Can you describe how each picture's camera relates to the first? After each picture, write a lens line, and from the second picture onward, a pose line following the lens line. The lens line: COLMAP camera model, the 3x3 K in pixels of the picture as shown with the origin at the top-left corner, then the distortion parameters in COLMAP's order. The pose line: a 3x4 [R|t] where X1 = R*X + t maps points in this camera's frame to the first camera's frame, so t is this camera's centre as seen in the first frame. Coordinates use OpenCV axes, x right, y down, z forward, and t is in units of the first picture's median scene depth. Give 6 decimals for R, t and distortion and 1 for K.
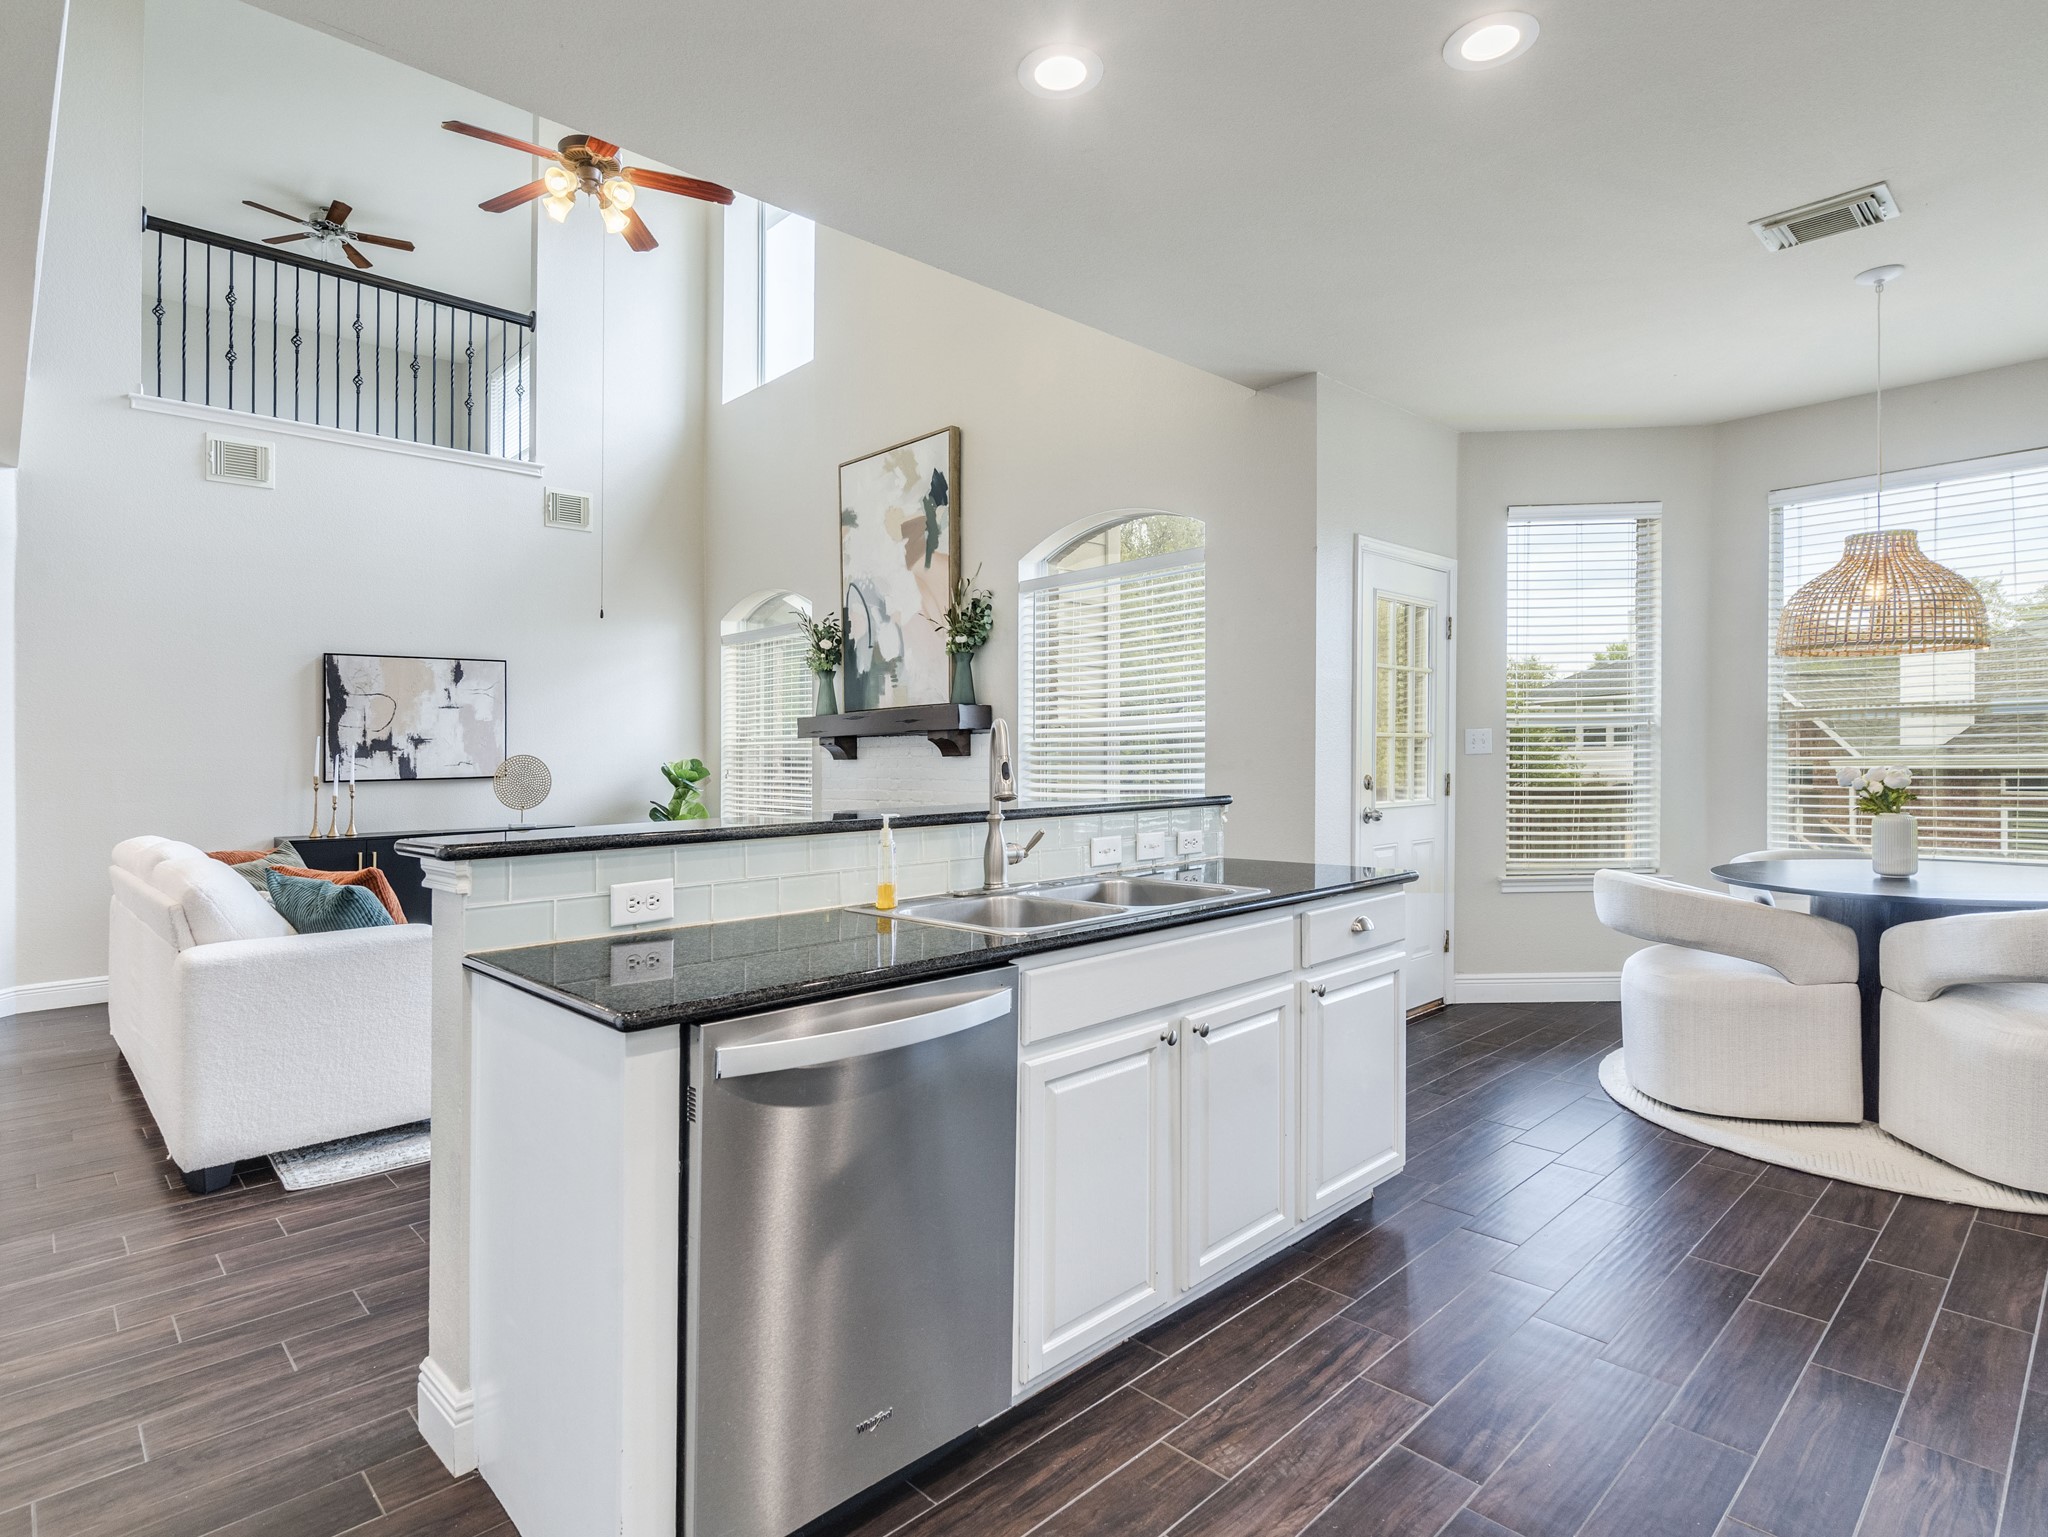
lens RADIAL K [[1063.2, 0, 1035.7], [0, 1063.2, 763.7], [0, 0, 1]] dist [-0.001767, 0.000263]
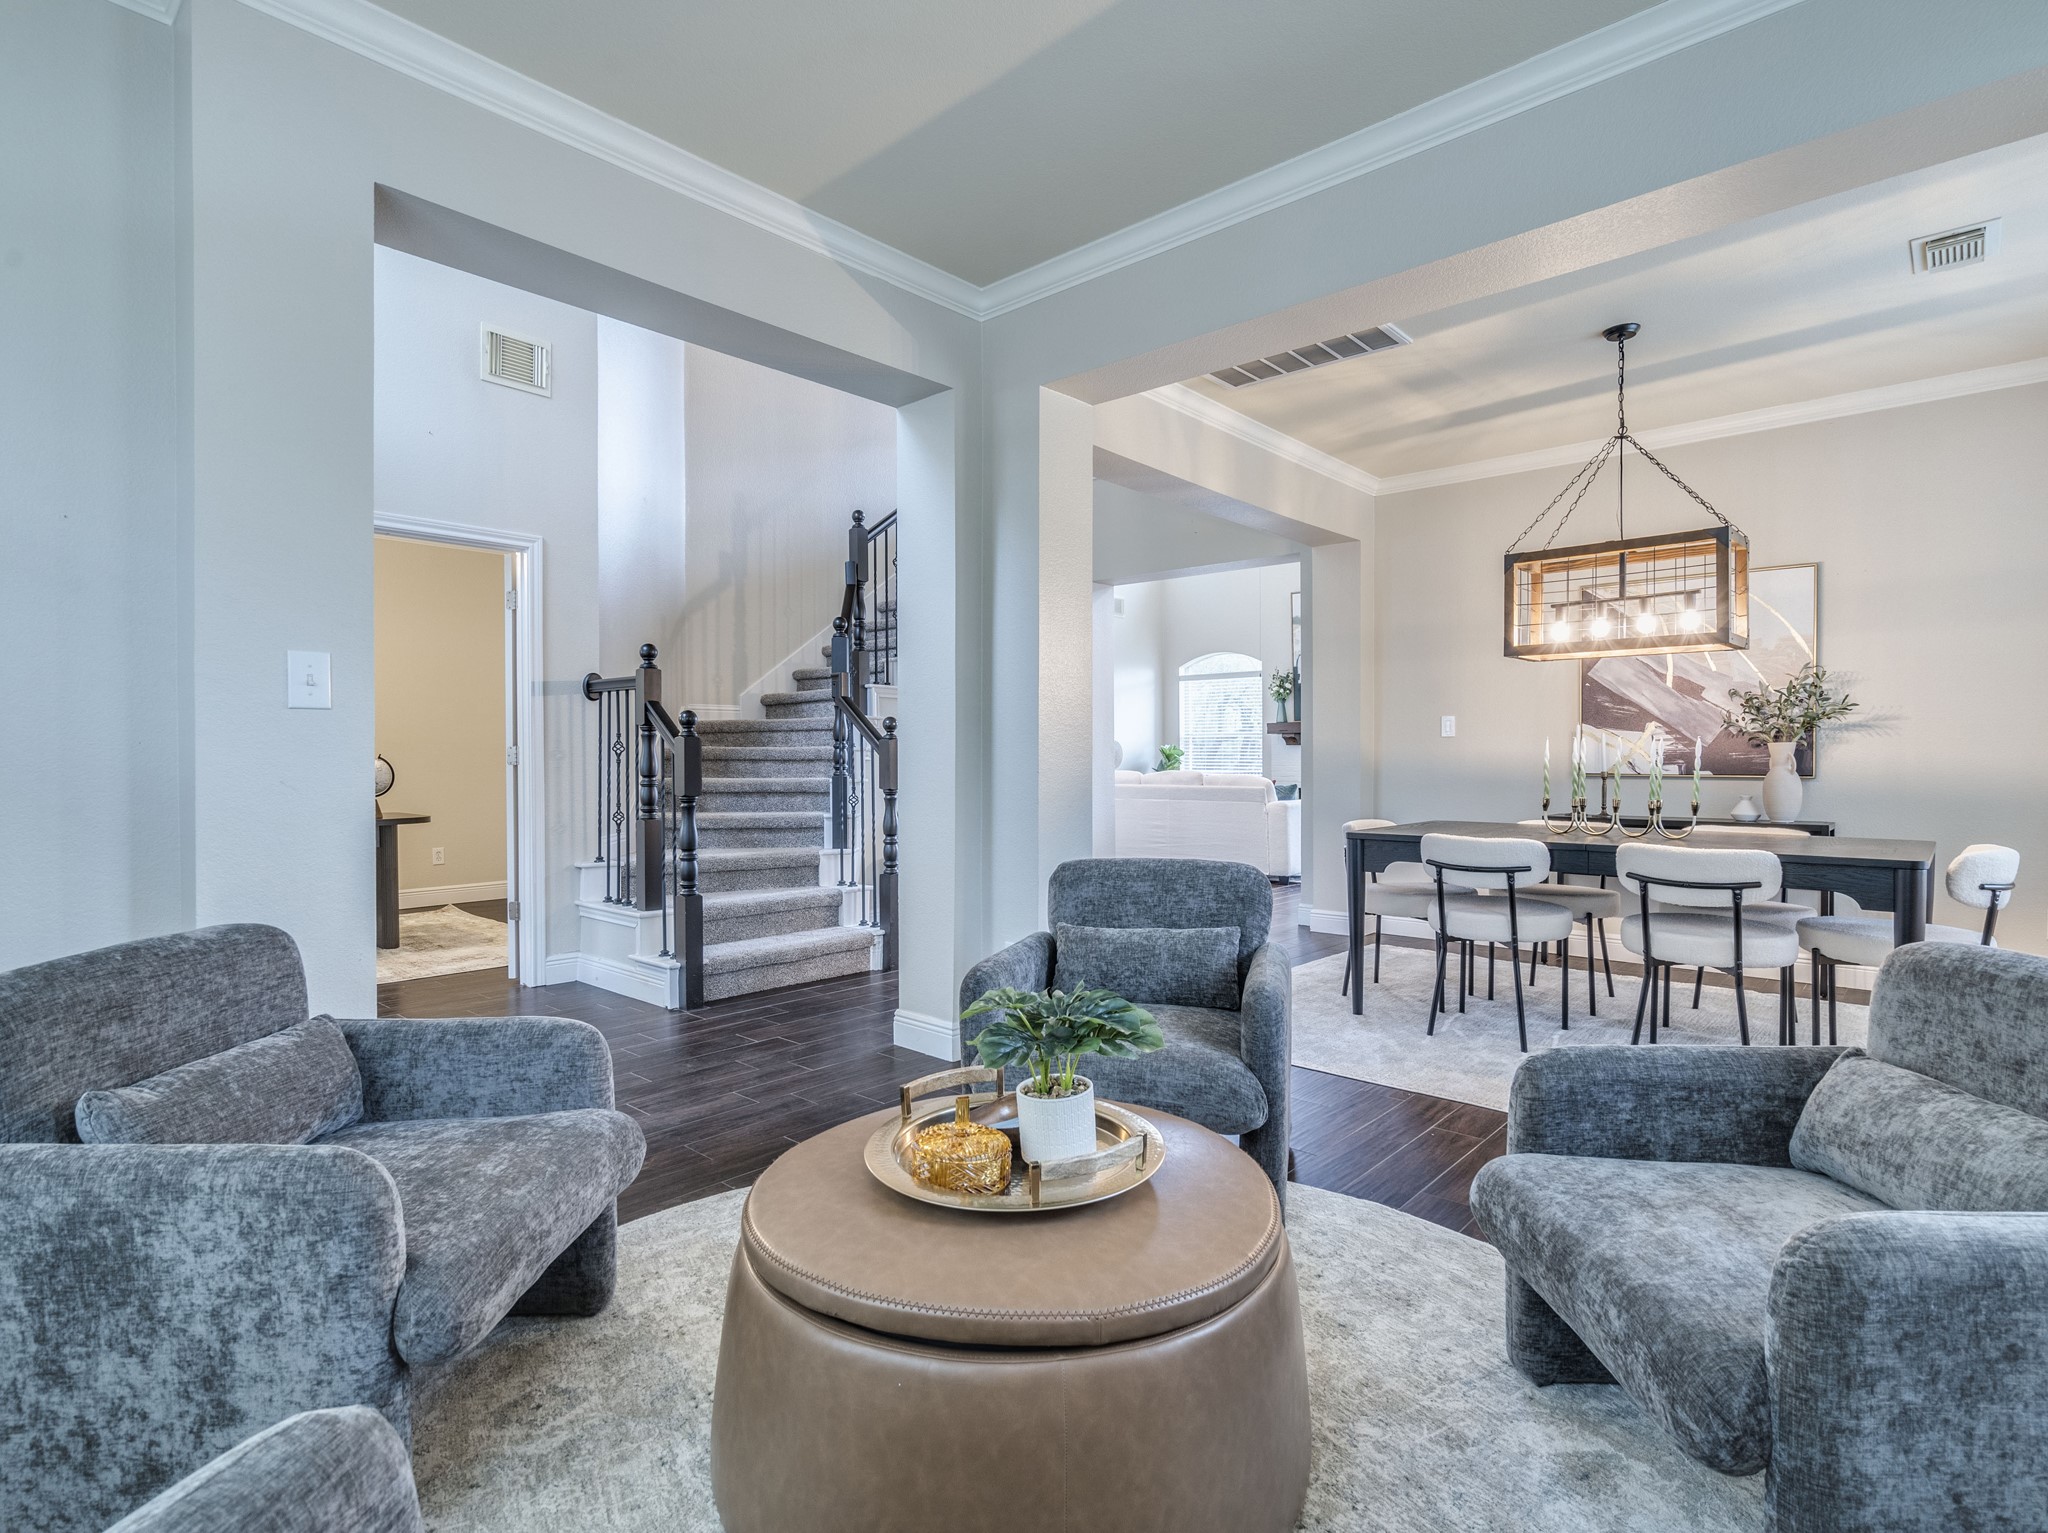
lens RADIAL K [[1063.2, 0, 1035.7], [0, 1063.2, 761.7], [0, 0, 1]] dist [-0.001767, 0.000263]
pose [[0.996615, 0.010700, 0.081512, -0.826104], [-0.010487, 0.999940, -0.003042, 0.038659], [-0.081540, 0.002177, 0.996668, -0.915949]]
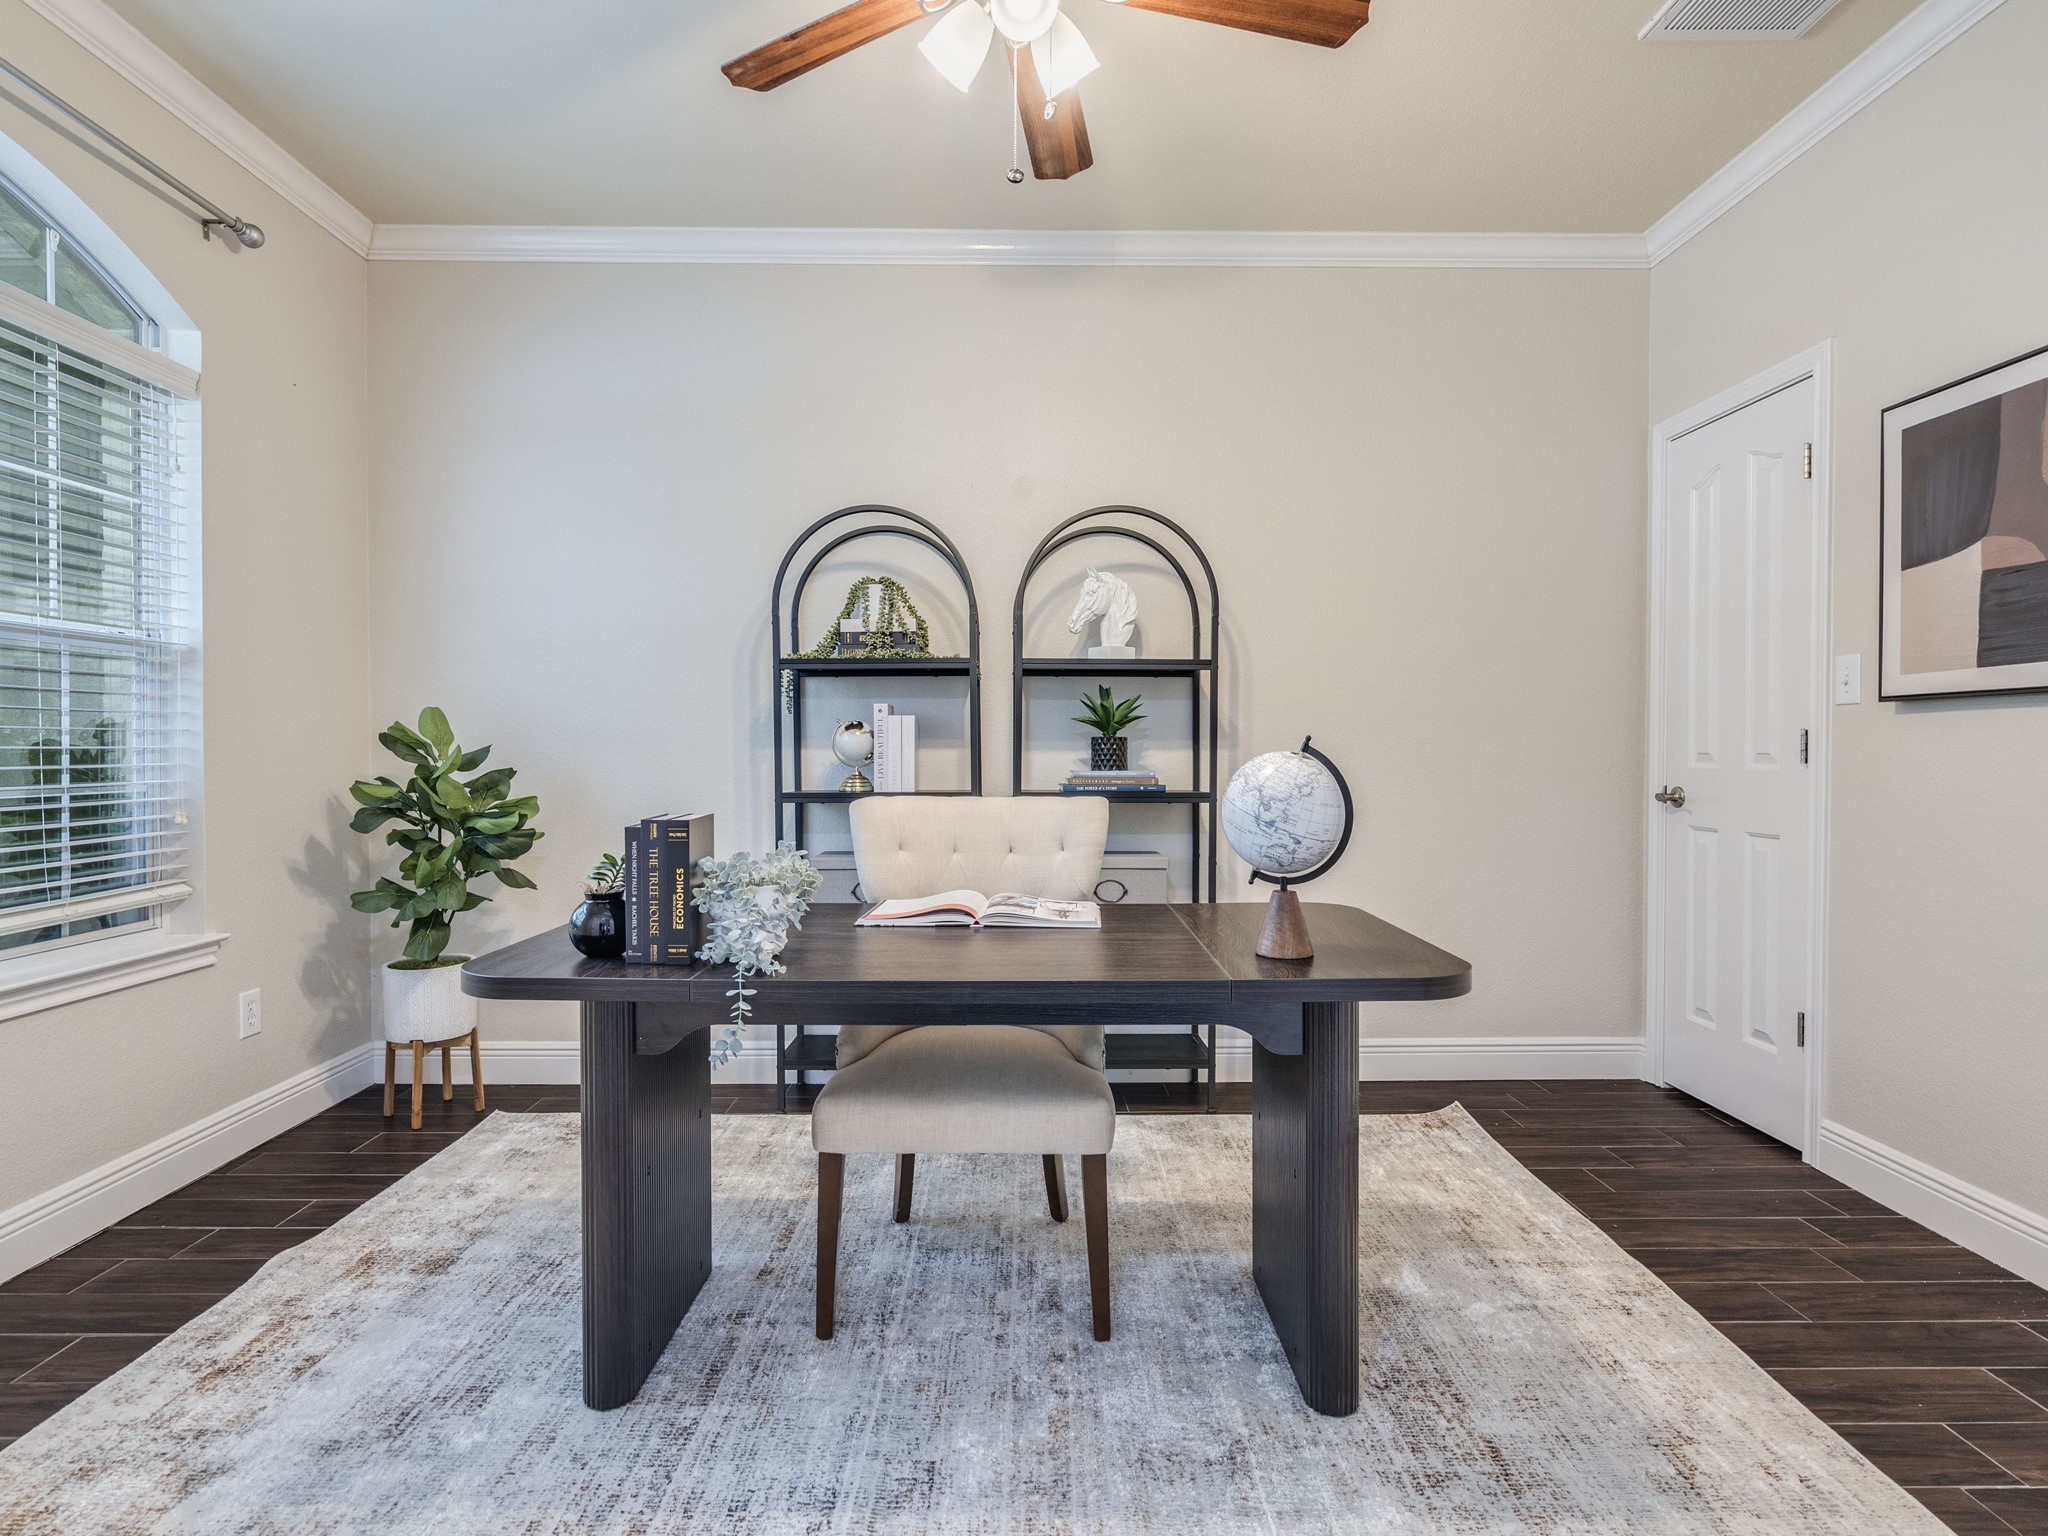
lens RADIAL K [[1053.4, 0, 1017.1], [0, 1053.4, 761.6], [0, 0, 1]] dist [-0.001400, -0.000108]
pose [[0.736381, 0.024410, -0.676126, -1.207637], [-0.015890, 0.999697, 0.018785, 0.038057], [0.676380, -0.003089, 0.736546, -0.165947]]
